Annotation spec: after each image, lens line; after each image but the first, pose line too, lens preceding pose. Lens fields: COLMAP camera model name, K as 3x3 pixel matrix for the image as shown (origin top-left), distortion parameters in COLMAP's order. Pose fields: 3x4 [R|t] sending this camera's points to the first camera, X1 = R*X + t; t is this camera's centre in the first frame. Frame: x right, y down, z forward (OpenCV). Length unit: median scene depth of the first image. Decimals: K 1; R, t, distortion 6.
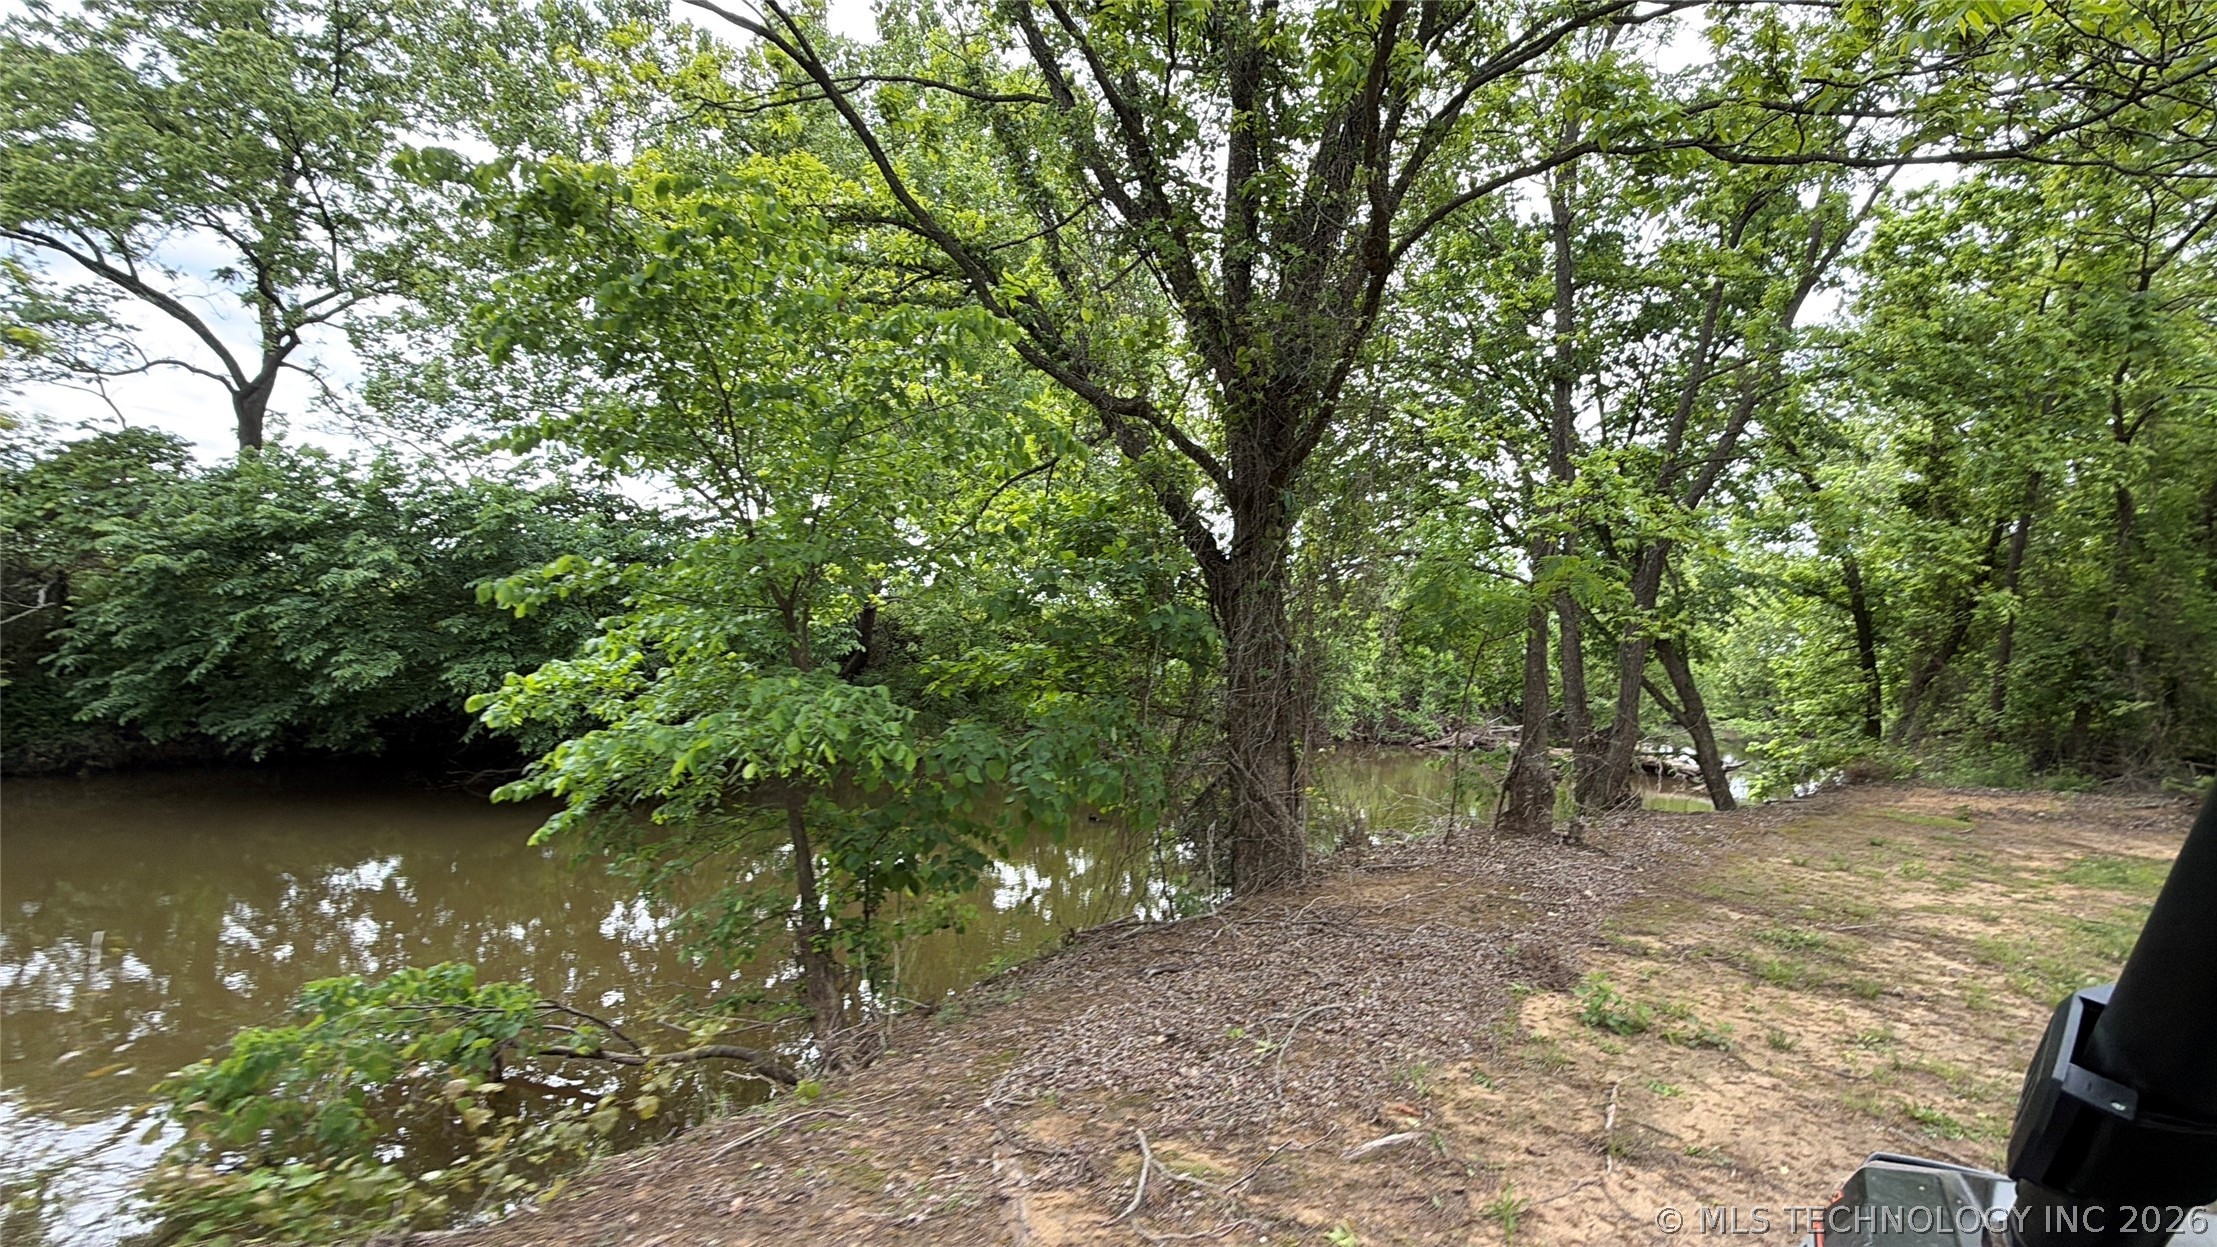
lens RADIAL K [[1082.9, 0, 1108.5], [0, 1082.9, 623.5], [0, 0, 1]] dist [0.001647, 0.000591]
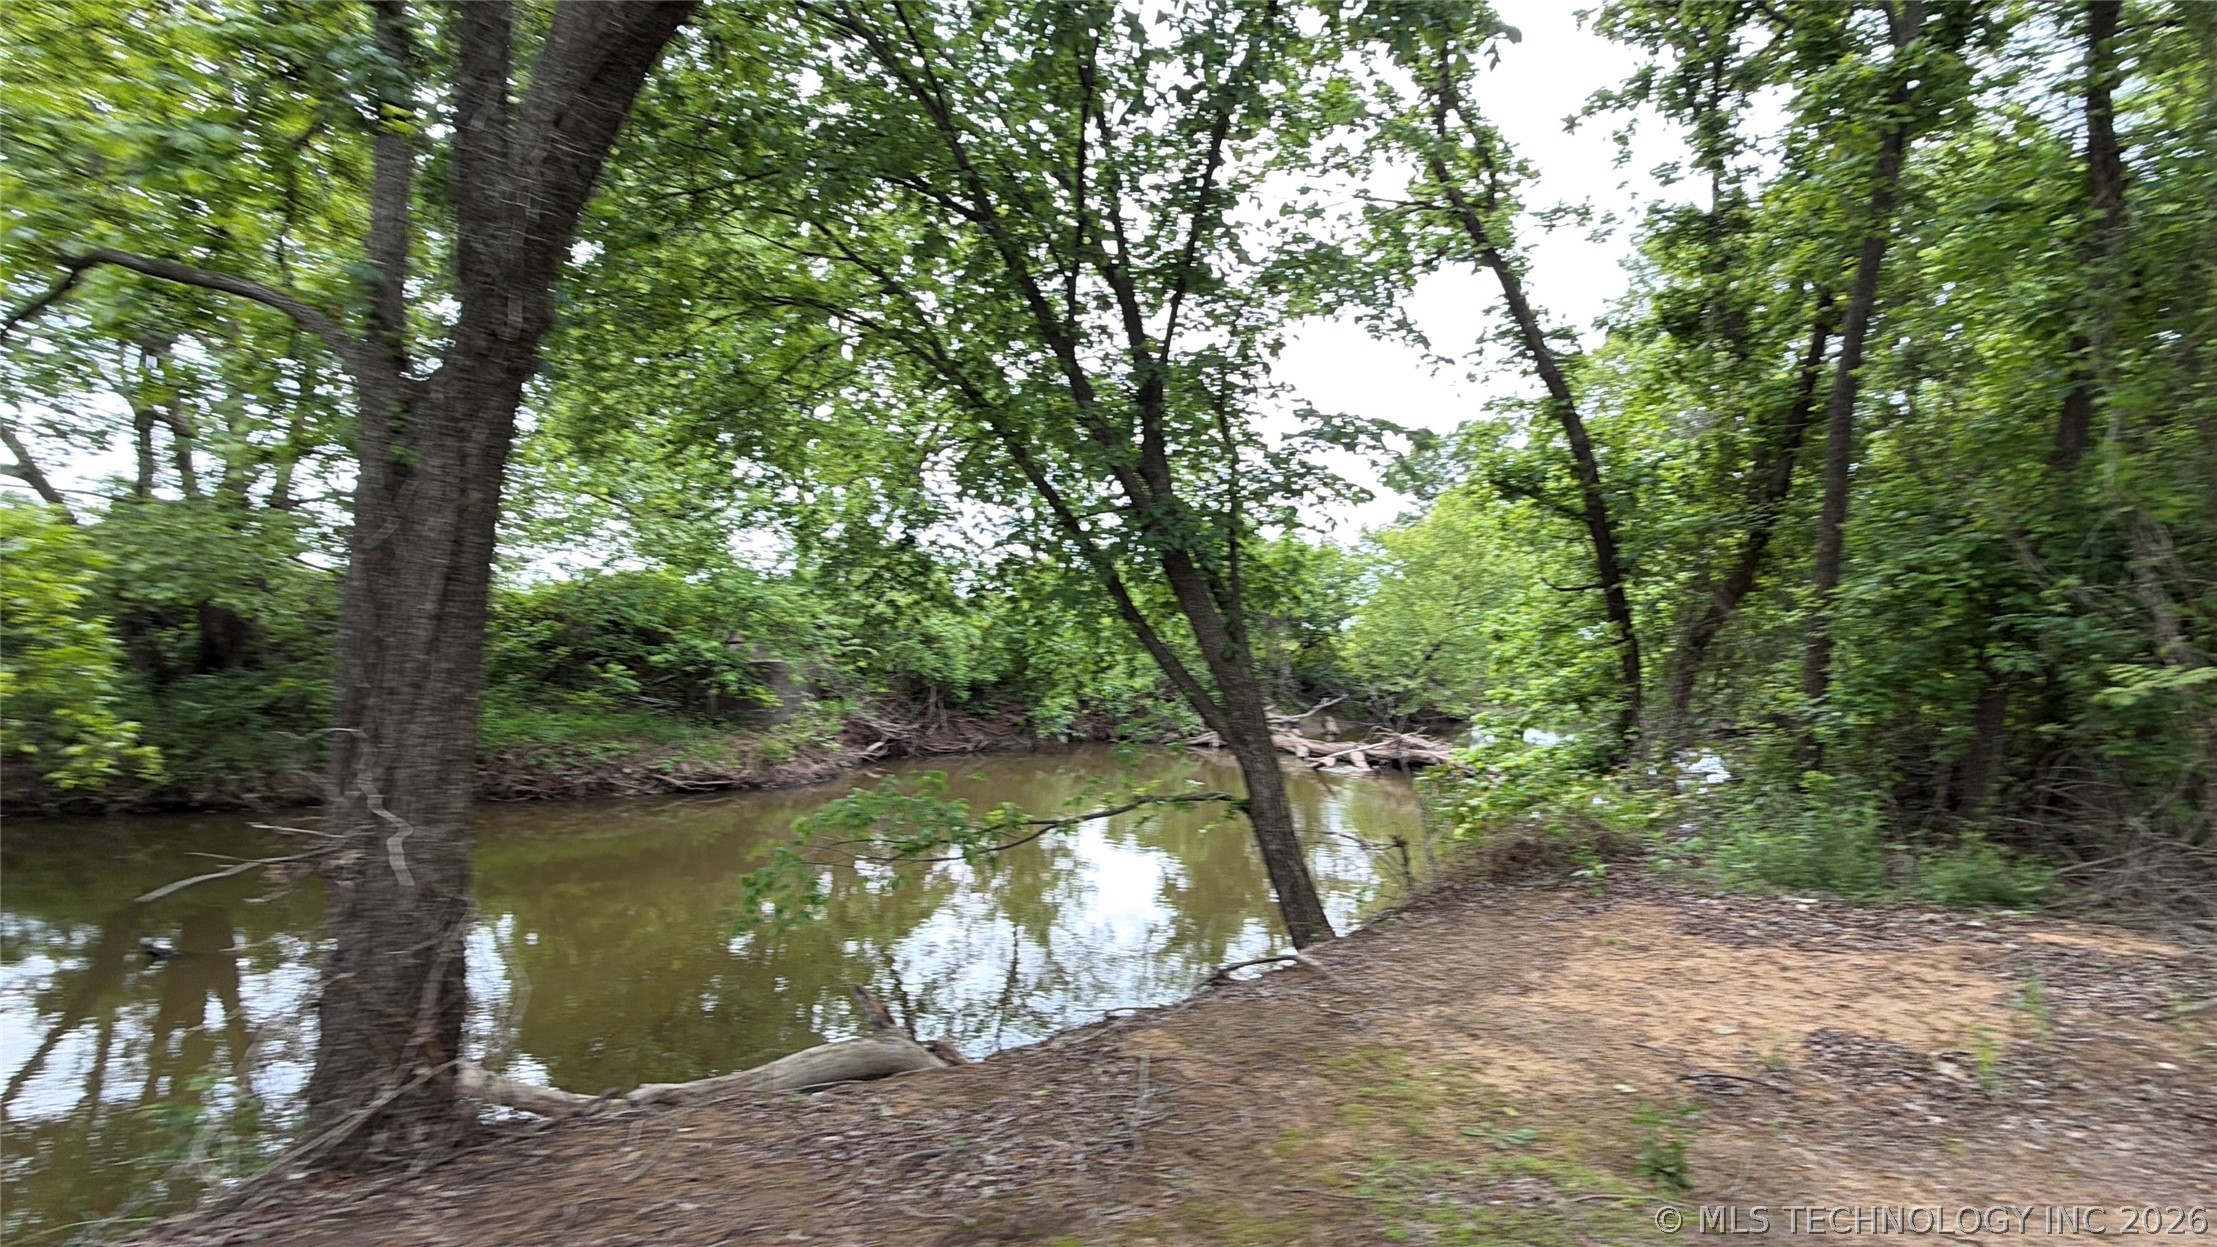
lens RADIAL K [[1082.9, 0, 1108.5], [0, 1082.9, 623.5], [0, 0, 1]] dist [0.001647, 0.000591]
pose [[0.994525, -0.021409, 0.102286, 0.376670], [0.020510, 0.999741, 0.009834, 0.031786], [-0.102470, -0.007682, 0.994706, 0.456468]]
